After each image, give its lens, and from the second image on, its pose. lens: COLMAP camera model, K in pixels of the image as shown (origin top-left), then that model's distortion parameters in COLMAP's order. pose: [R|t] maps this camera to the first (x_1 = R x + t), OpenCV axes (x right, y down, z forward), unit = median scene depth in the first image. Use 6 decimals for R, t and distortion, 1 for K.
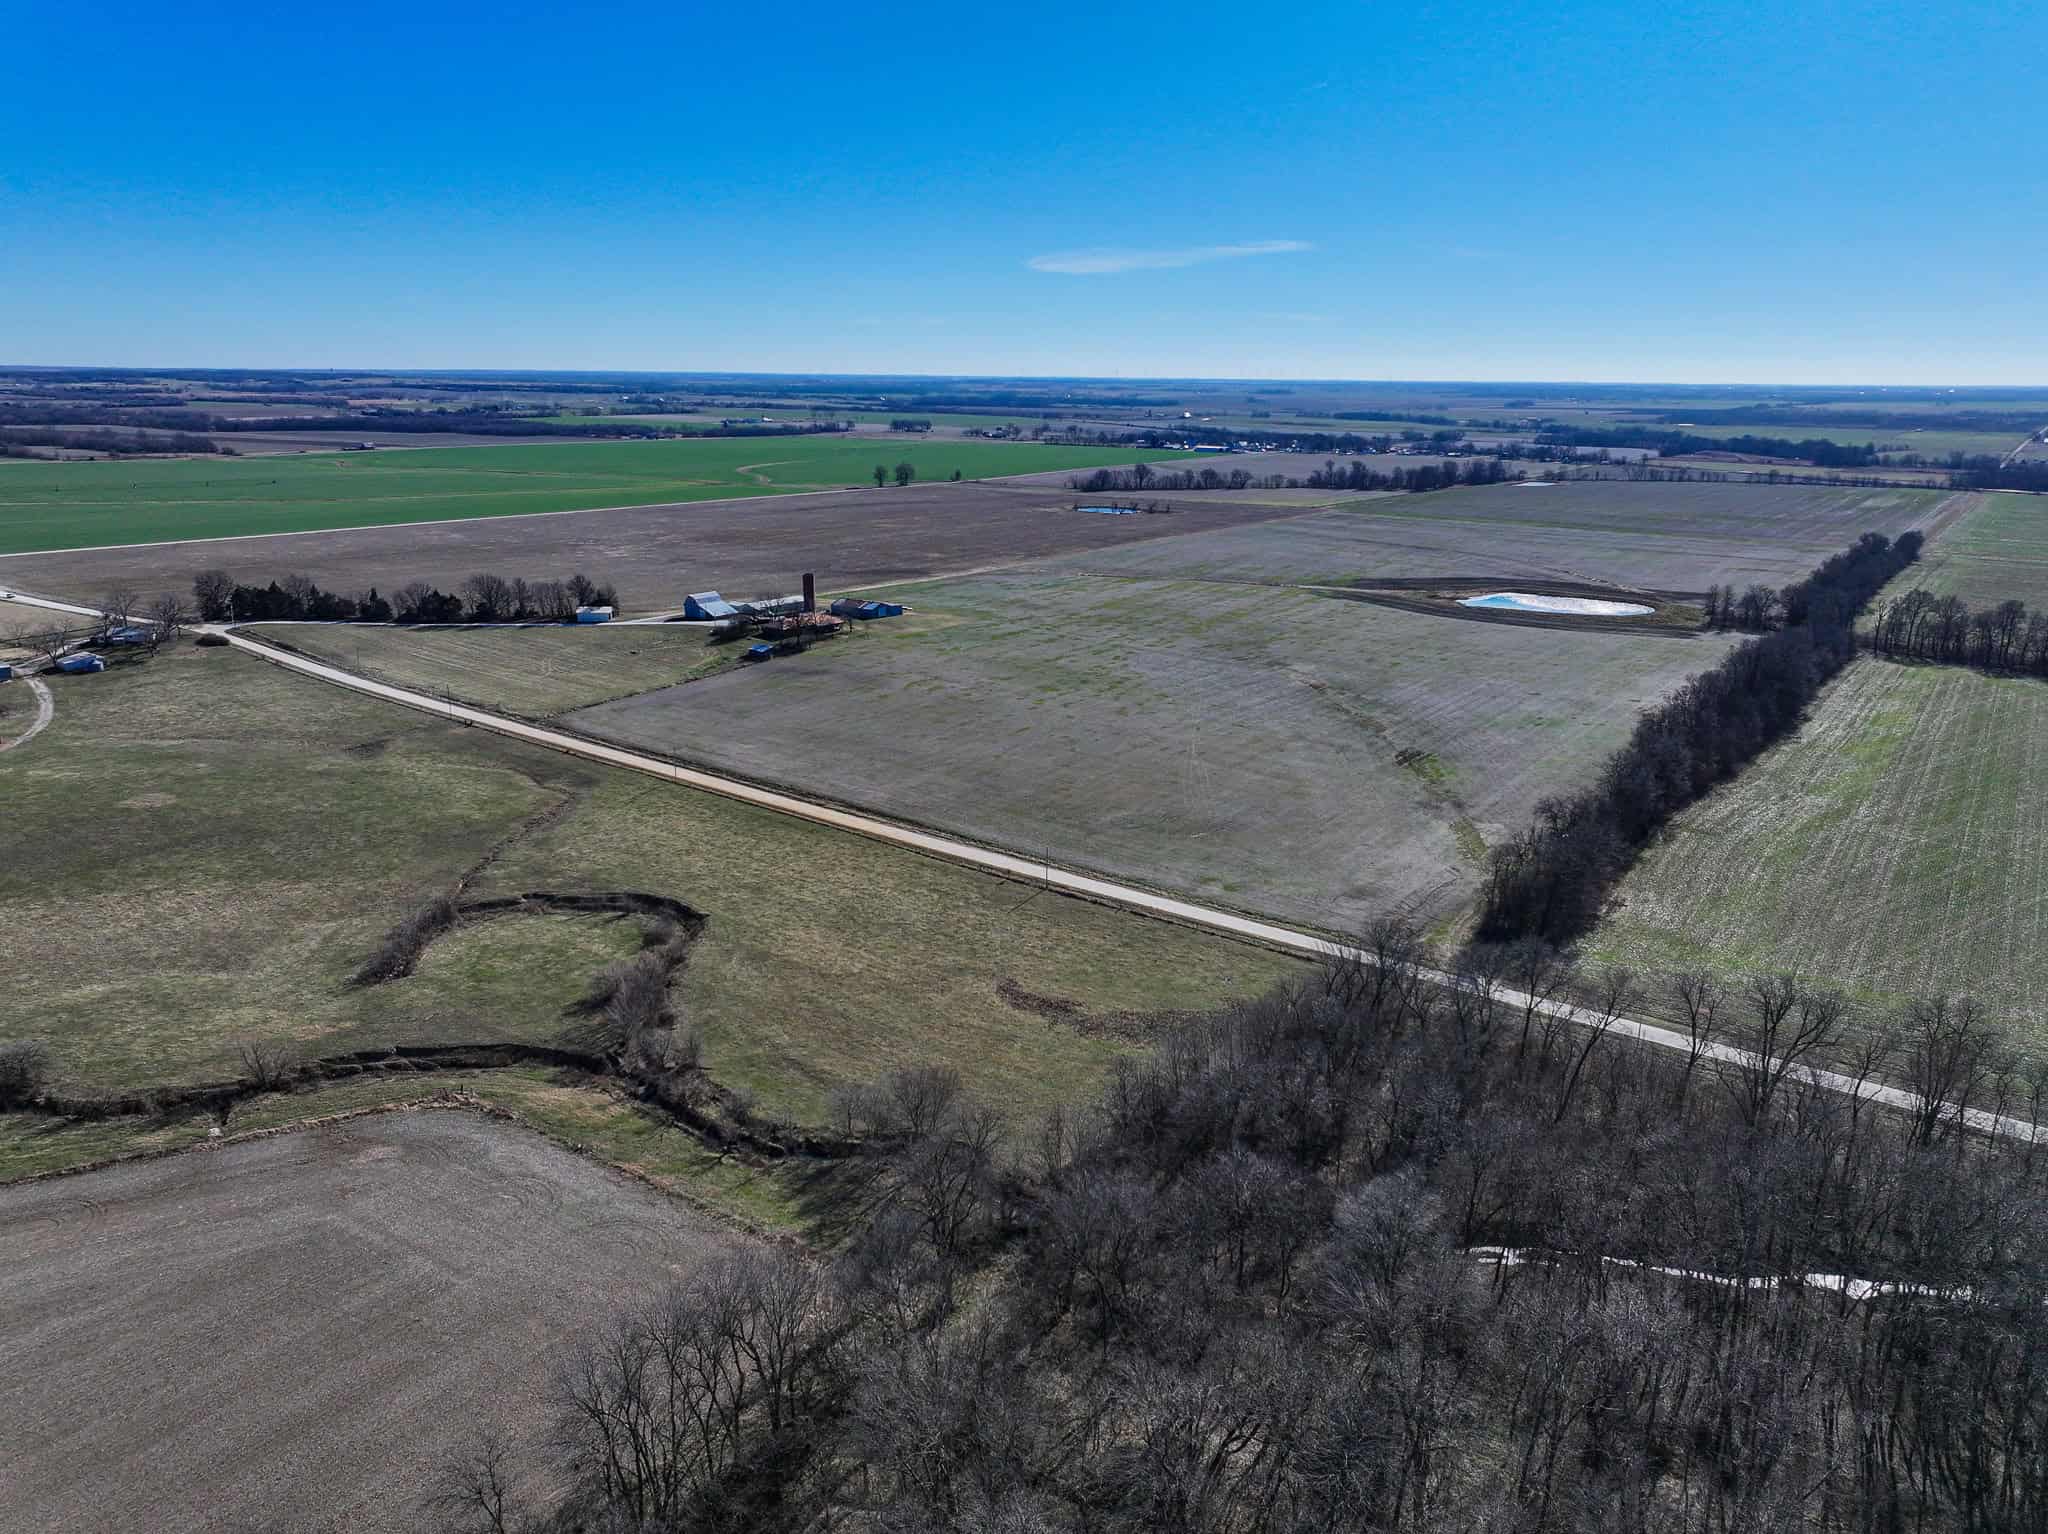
lens RADIAL K [[1432.6, 0, 1019.5], [0, 1432.6, 756.9], [0, 0, 1]] dist [-0.000069, 0.014822]
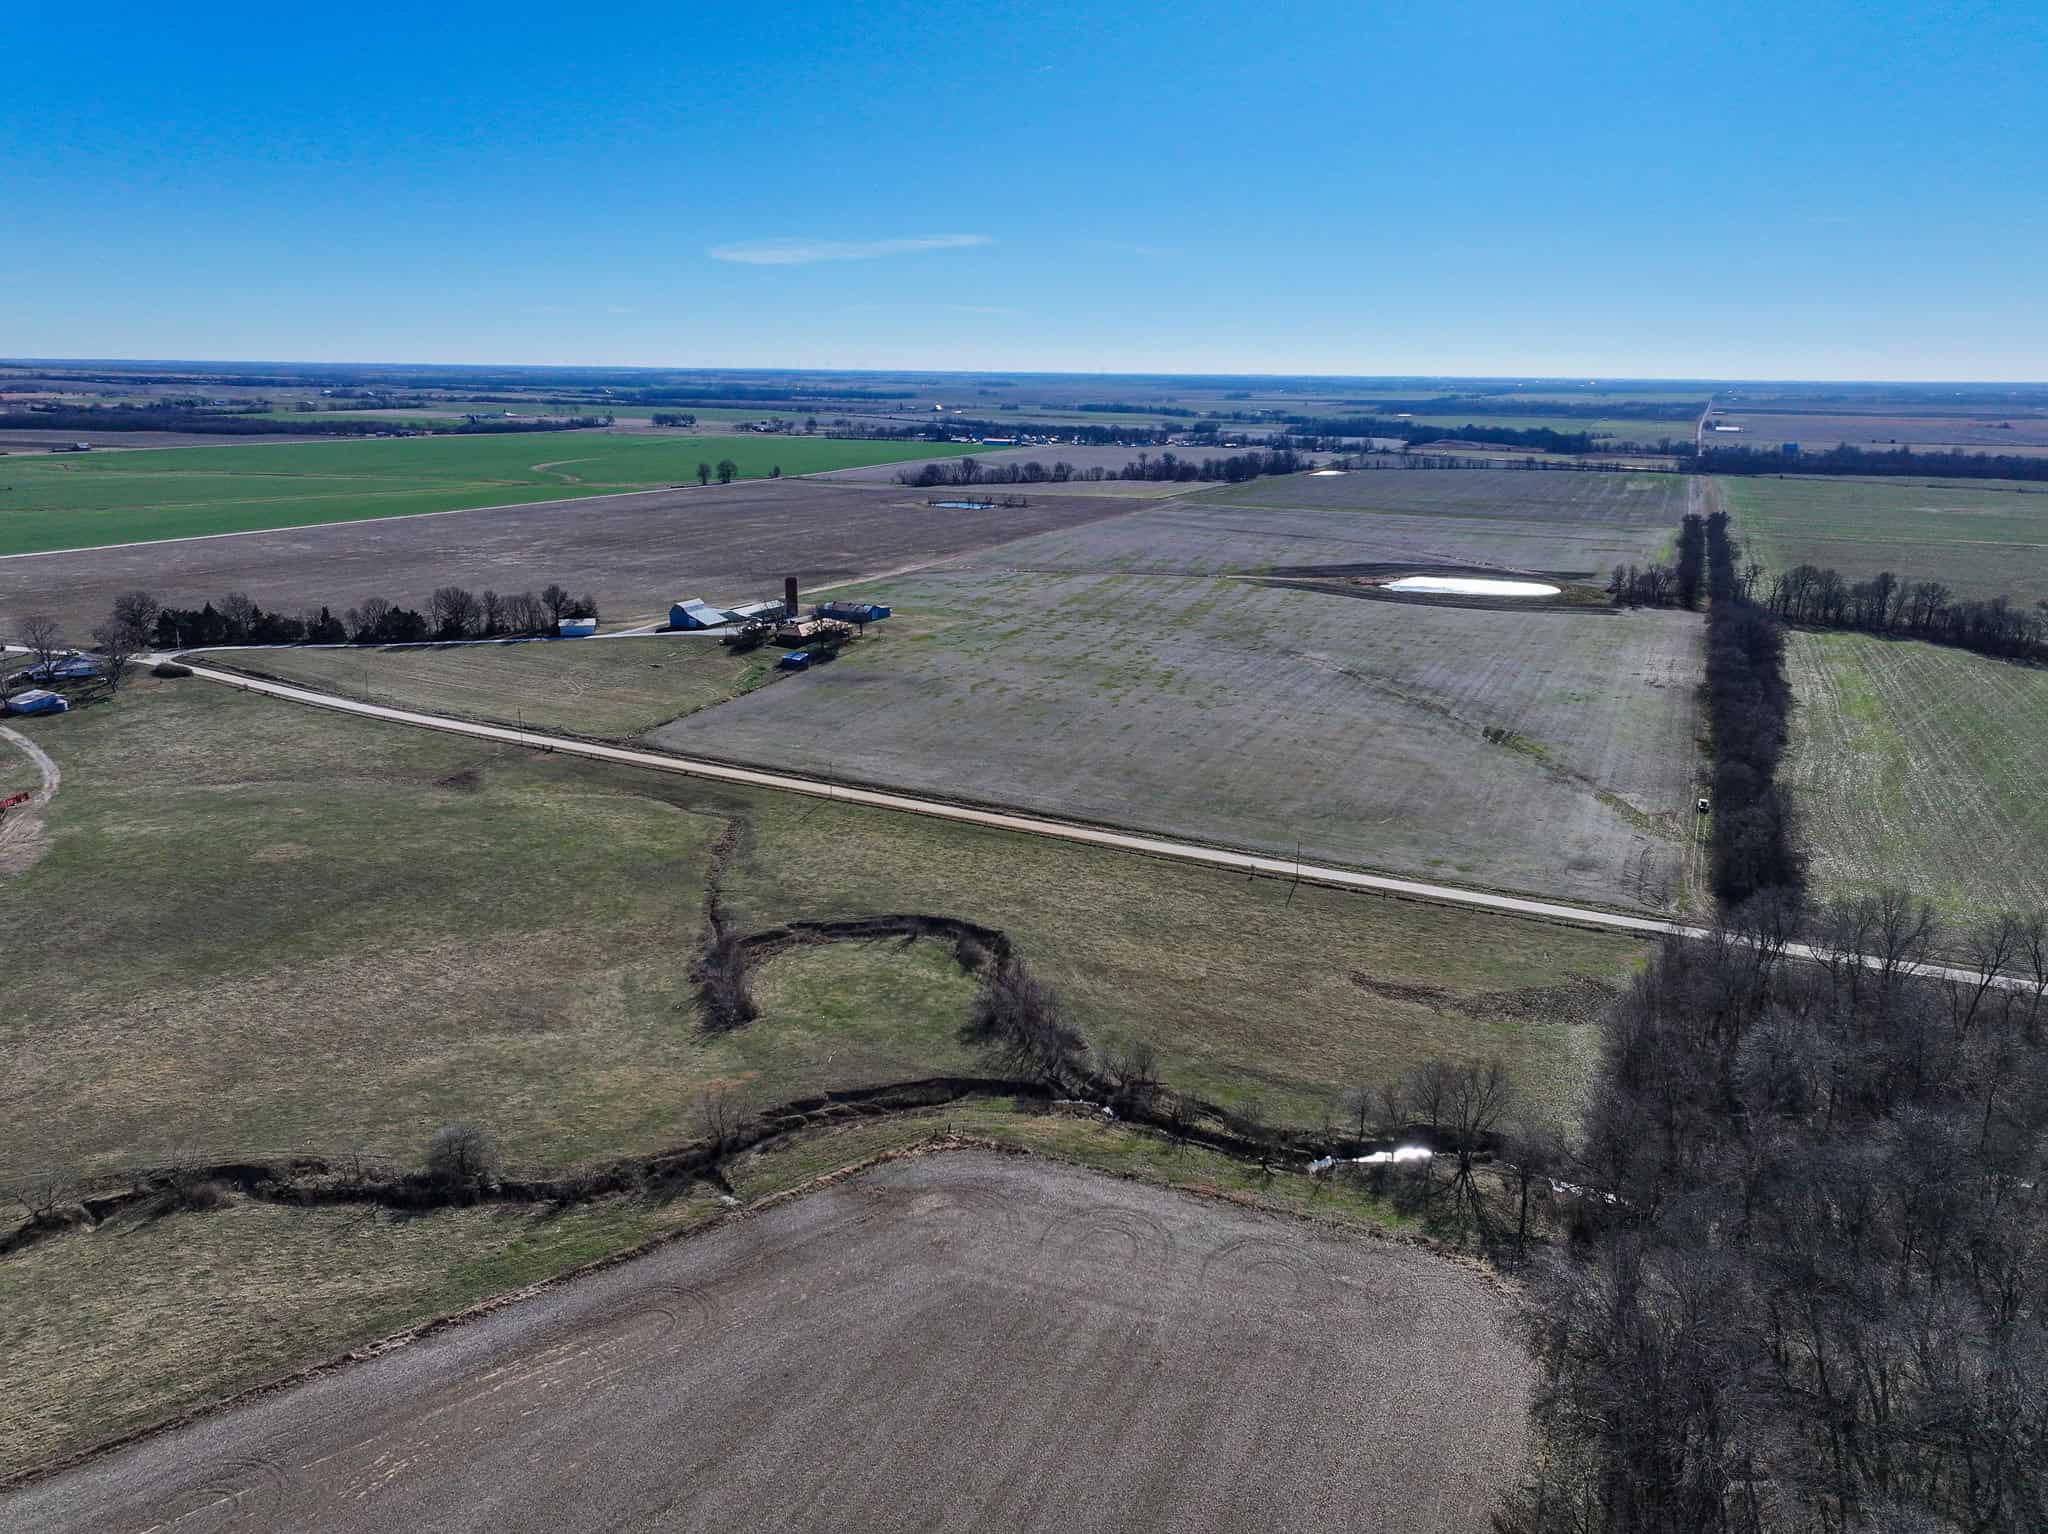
lens RADIAL K [[1432.6, 0, 1019.6], [0, 1432.6, 770.9], [0, 0, 1]] dist [-0.000069, 0.014822]
pose [[0.979973, -0.053246, 0.191881, -0.082783], [0.050490, 0.998539, 0.019228, -0.003666], [-0.192624, -0.009154, 0.981230, 0.008722]]
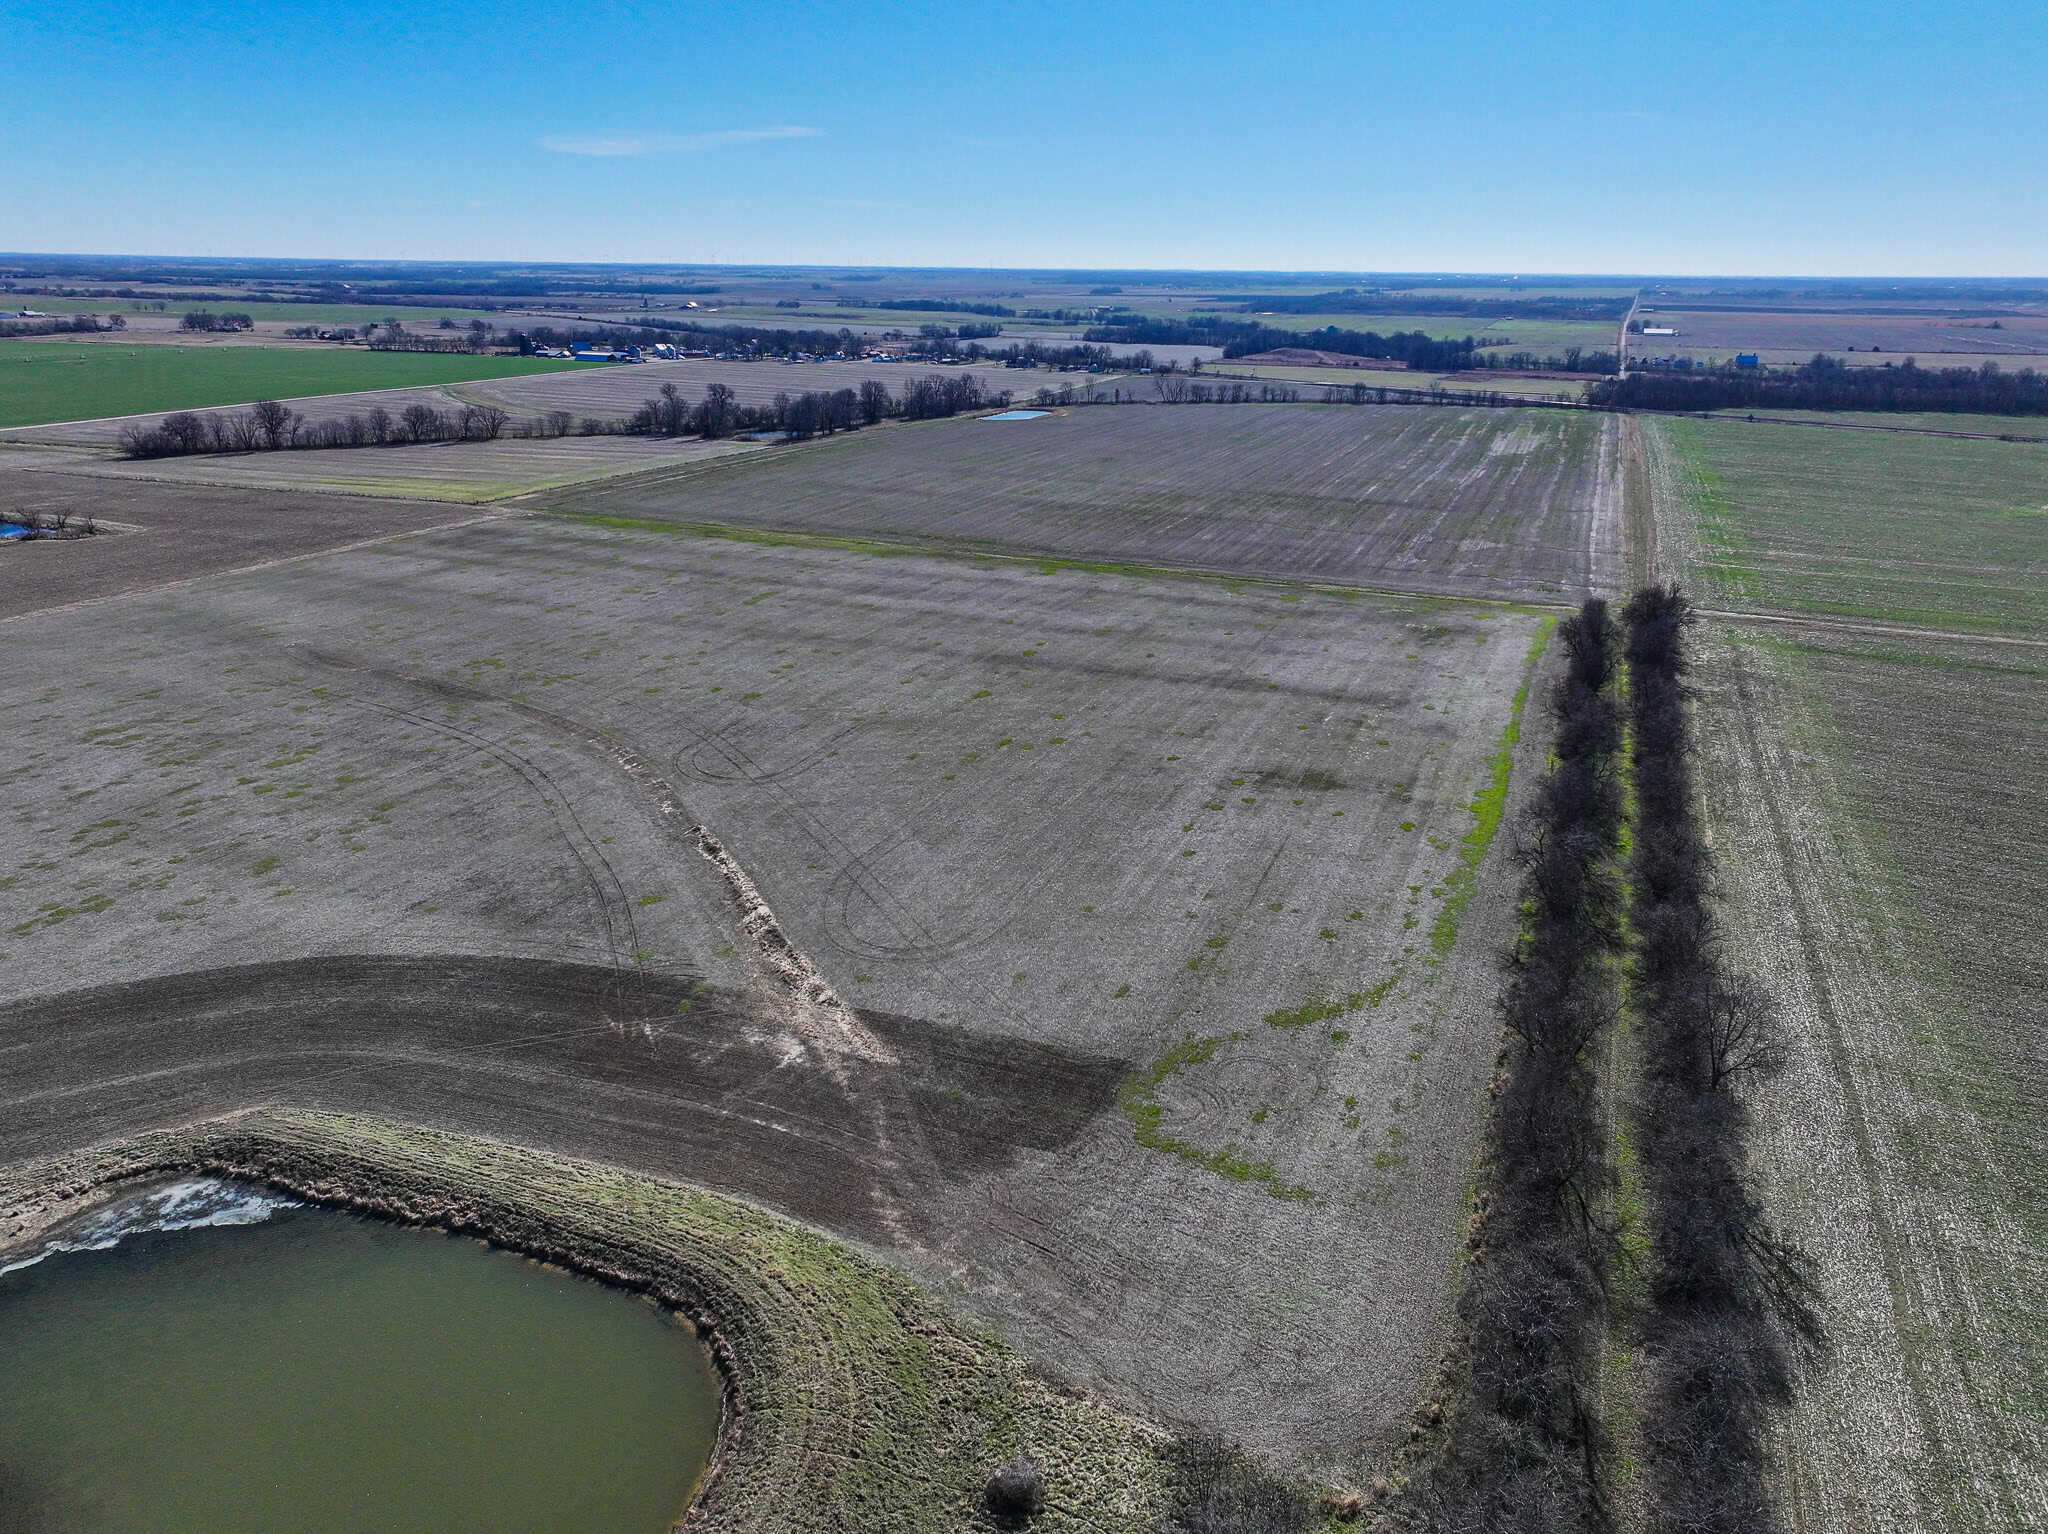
lens RADIAL K [[1432.6, 0, 1027.2], [0, 1432.6, 770.0], [0, 0, 1]] dist [-0.000069, 0.014822]
pose [[0.968094, -0.082758, 0.236529, 0.217353], [0.063673, 0.994151, 0.087231, -0.096039], [-0.242364, -0.069387, 0.967701, 0.405056]]
